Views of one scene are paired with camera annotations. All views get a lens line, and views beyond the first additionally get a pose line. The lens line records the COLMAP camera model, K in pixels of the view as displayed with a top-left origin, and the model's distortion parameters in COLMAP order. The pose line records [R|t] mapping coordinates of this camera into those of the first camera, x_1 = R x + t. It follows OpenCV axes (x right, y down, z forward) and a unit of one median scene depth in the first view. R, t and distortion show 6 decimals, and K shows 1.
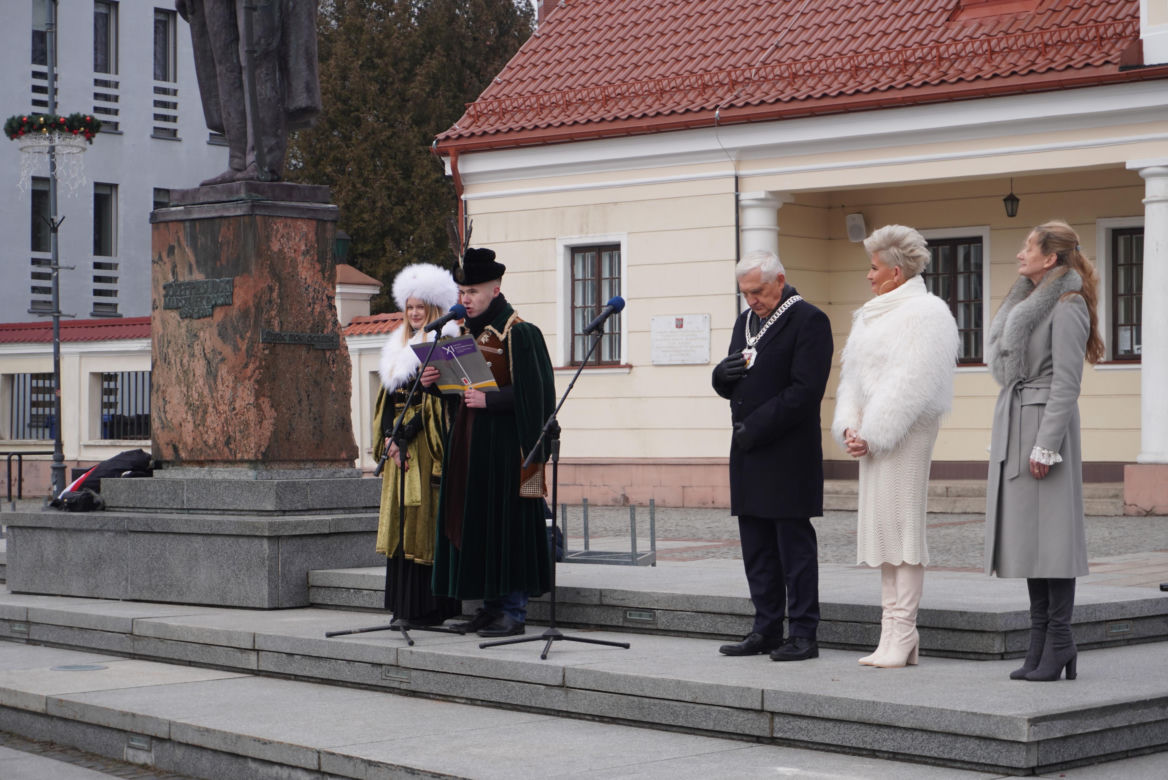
lens RADIAL K [[2412.7, 0, 585.3], [0, 2412.7, 422.4], [0, 0, 1]] dist [0.015373, 0.175950]
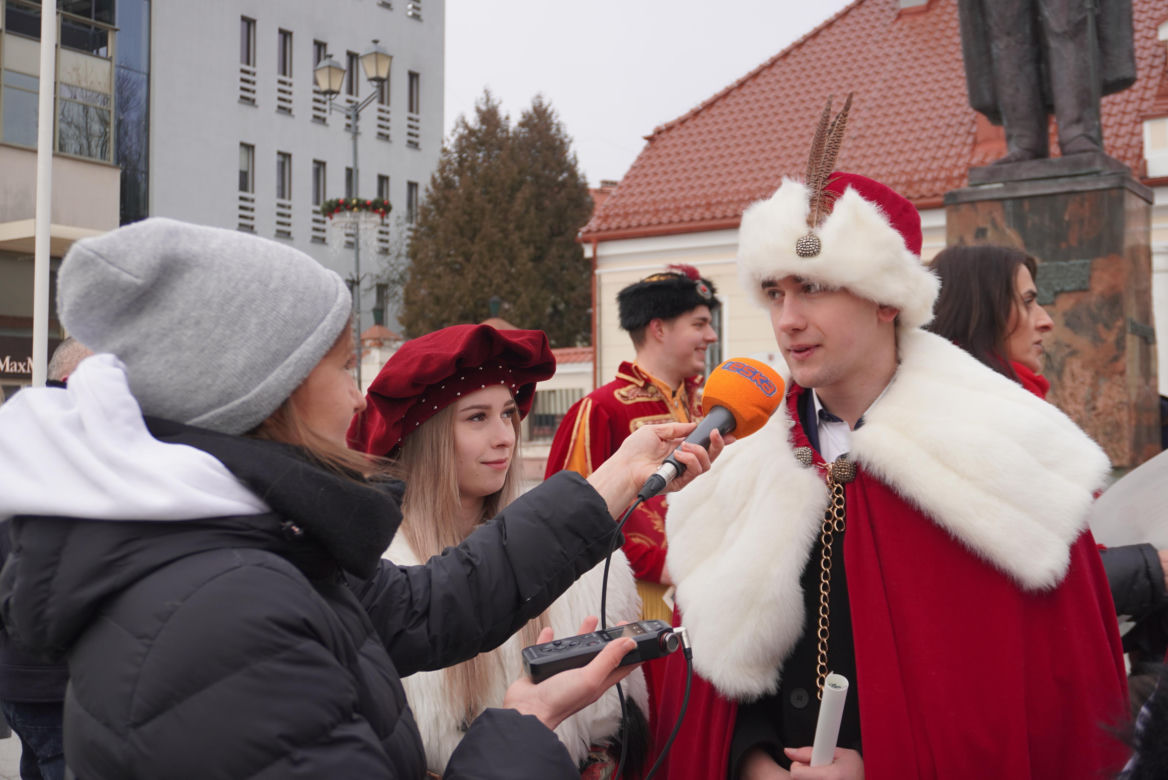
lens RADIAL K [[1284.2, 0, 601.7], [0, 1284.2, 393.4], [0, 0, 1]] dist [0.012334, -0.015562]
pose [[0.989958, 0.001483, 0.141356, -0.385254], [0.002077, 0.999684, -0.025032, 0.000232], [-0.141349, 0.025075, 0.989642, 0.554715]]
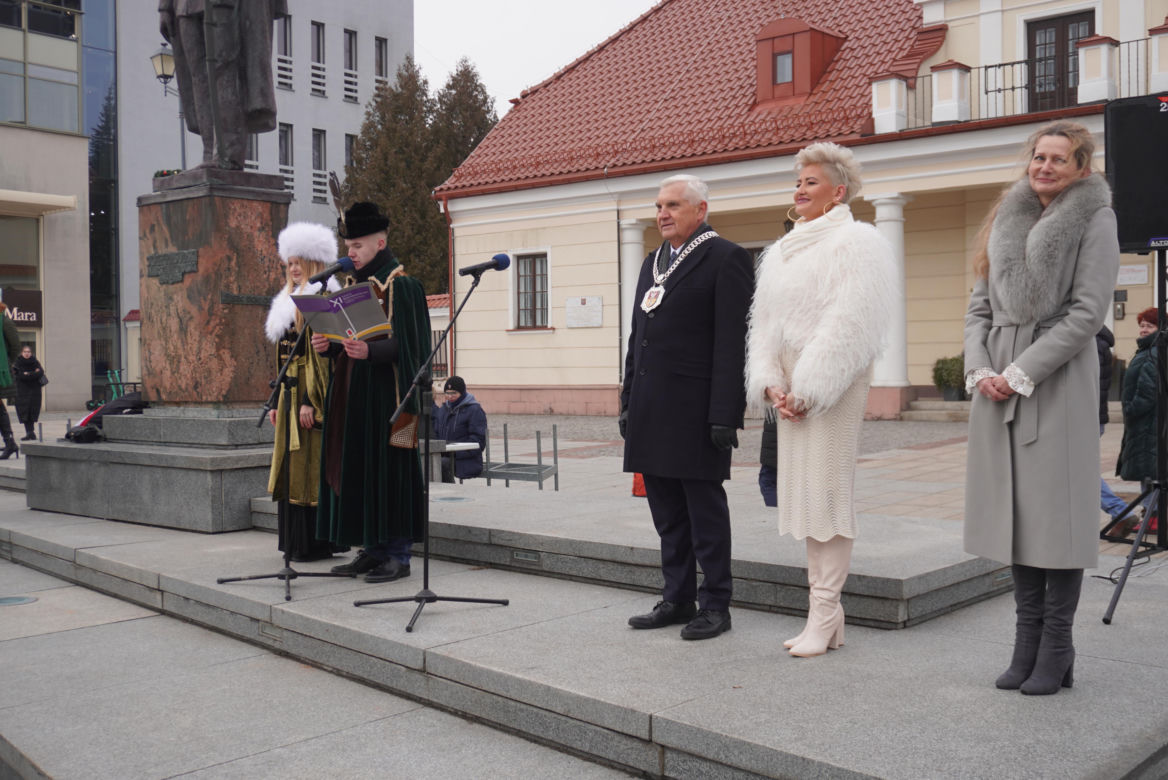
lens RADIAL K [[1239.3, 0, 587.2], [0, 1239.3, 395.0], [0, 0, 1]] dist [0.017990, -0.049405]
pose [[0.999308, -0.007984, 0.036331, 0.024114], [0.006974, 0.999588, 0.027847, -0.003457], [-0.036538, -0.027574, 0.998952, 0.371658]]
